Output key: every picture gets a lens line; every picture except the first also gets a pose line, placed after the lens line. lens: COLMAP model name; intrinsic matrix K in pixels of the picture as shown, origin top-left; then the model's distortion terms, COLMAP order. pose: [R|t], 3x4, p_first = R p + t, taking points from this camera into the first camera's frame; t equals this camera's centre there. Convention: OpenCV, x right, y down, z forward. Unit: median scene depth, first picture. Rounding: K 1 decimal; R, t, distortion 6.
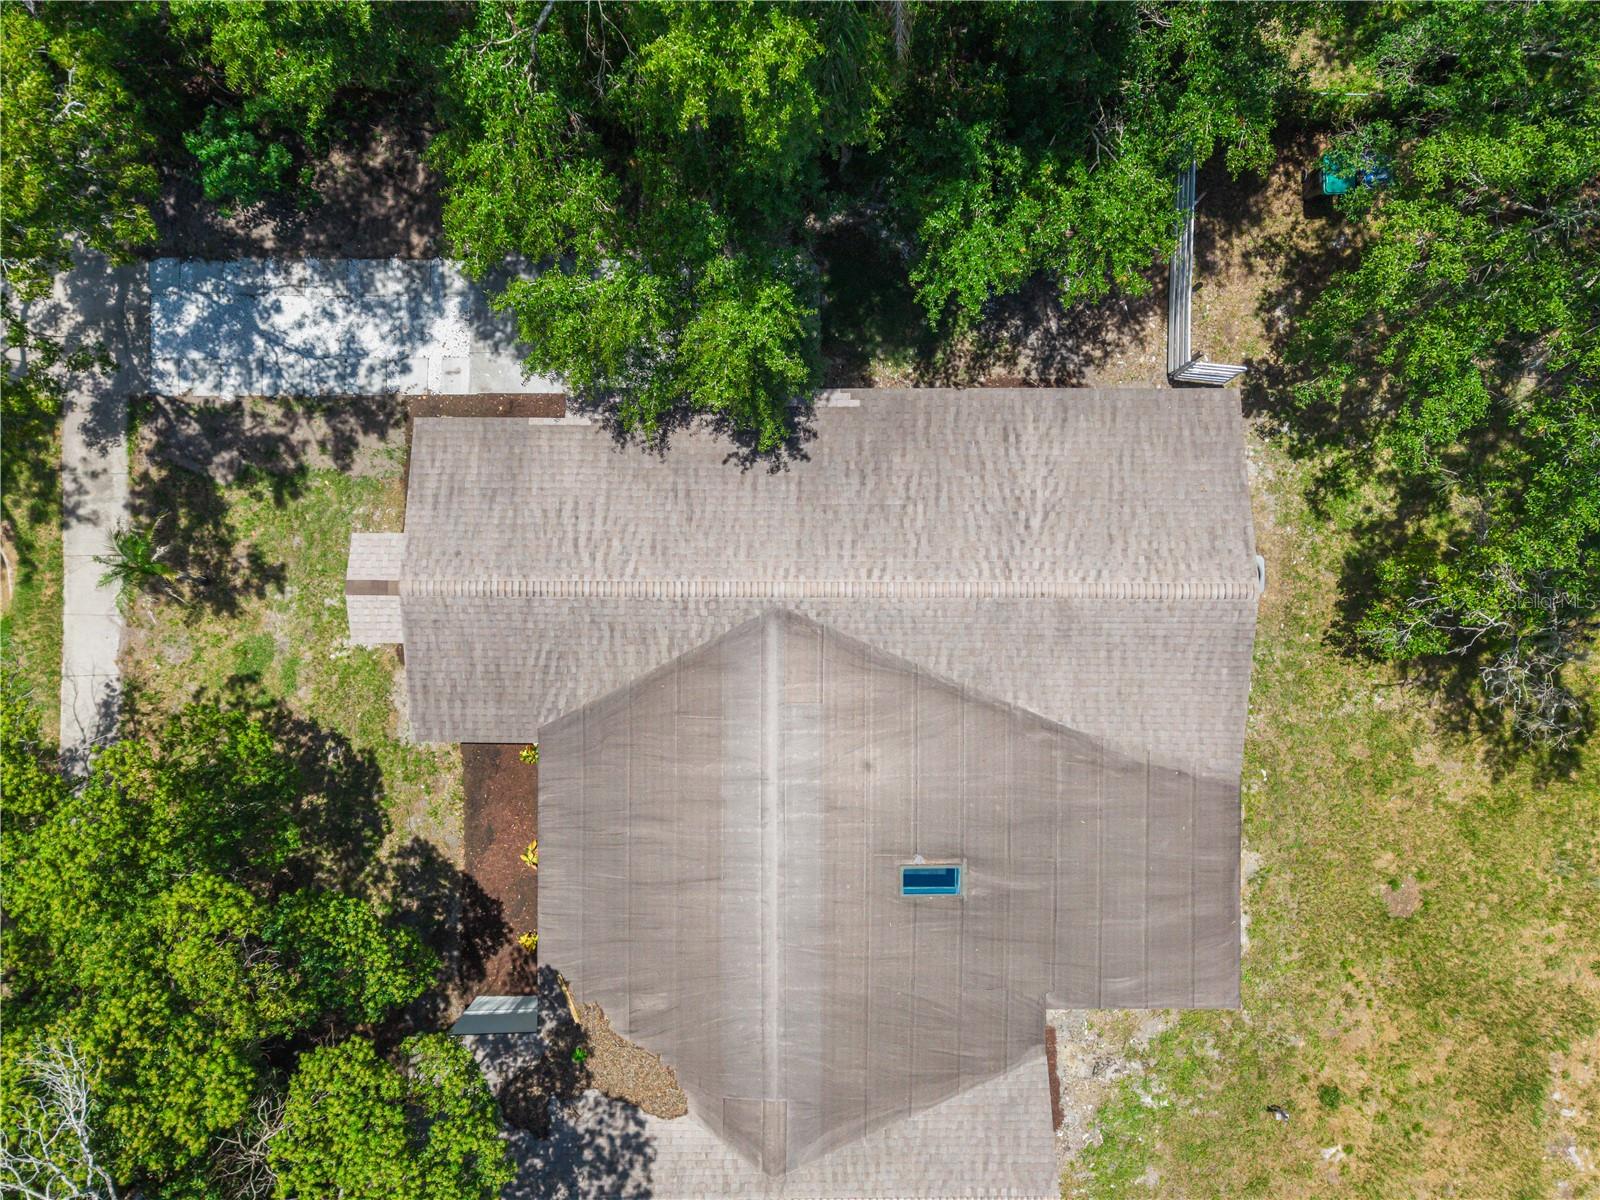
lens RADIAL K [[1061.3, 0, 800.0], [0, 1061.3, 600.0], [0, 0, 1]] dist [0.036041, -0.000664]
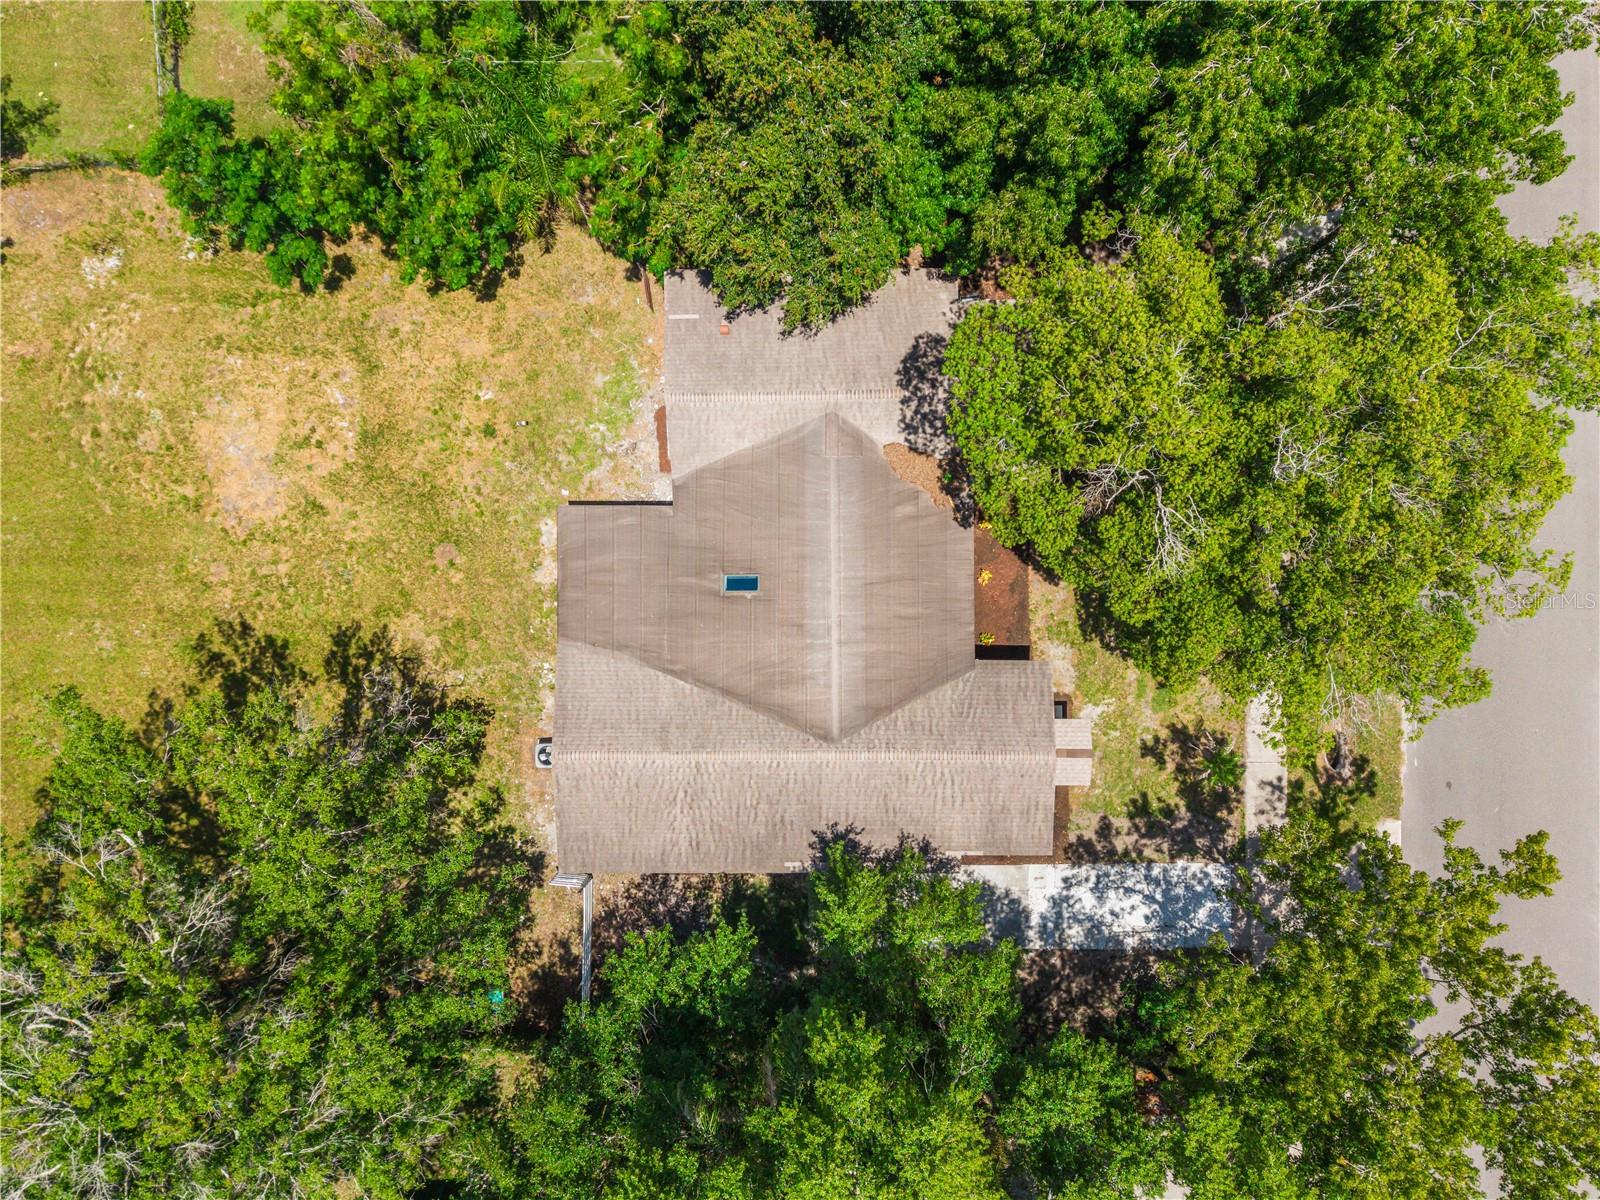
lens RADIAL K [[1096.0, 0, 800.0], [0, 1096.0, 600.0], [0, 0, 1]] dist [0.130780, -0.182873]
pose [[-0.999976, 0.003321, 0.006080, 0.016434], [-0.003409, -0.999890, -0.014440, 0.228074], [0.006031, -0.014460, 0.999877, -0.656460]]
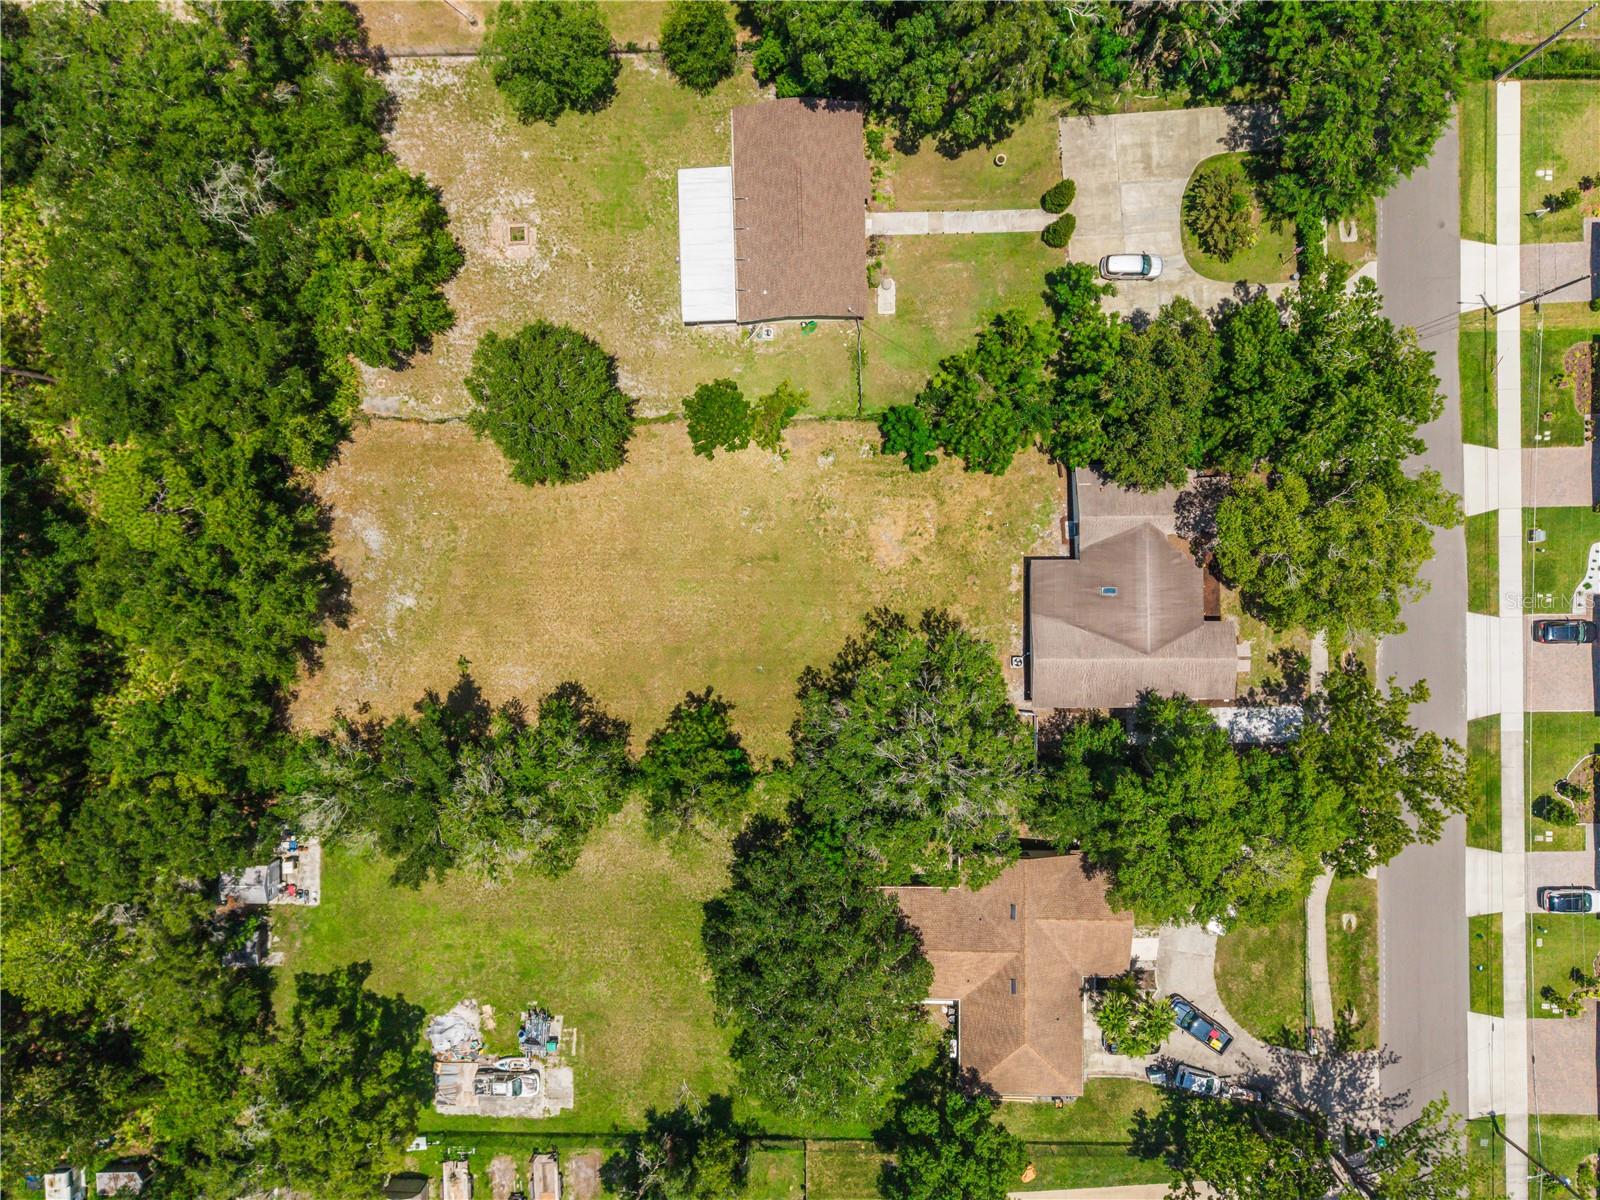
lens RADIAL K [[1082.2, 0, 774.8], [0, 1082.2, 595.3], [0, 0, 1]] dist [-0.002991, -0.001356]
pose [[-0.998703, 0.010493, 0.049829, 1.072008], [-0.011497, -0.999736, -0.019916, 0.301308], [0.049607, -0.020463, 0.998559, -2.917713]]
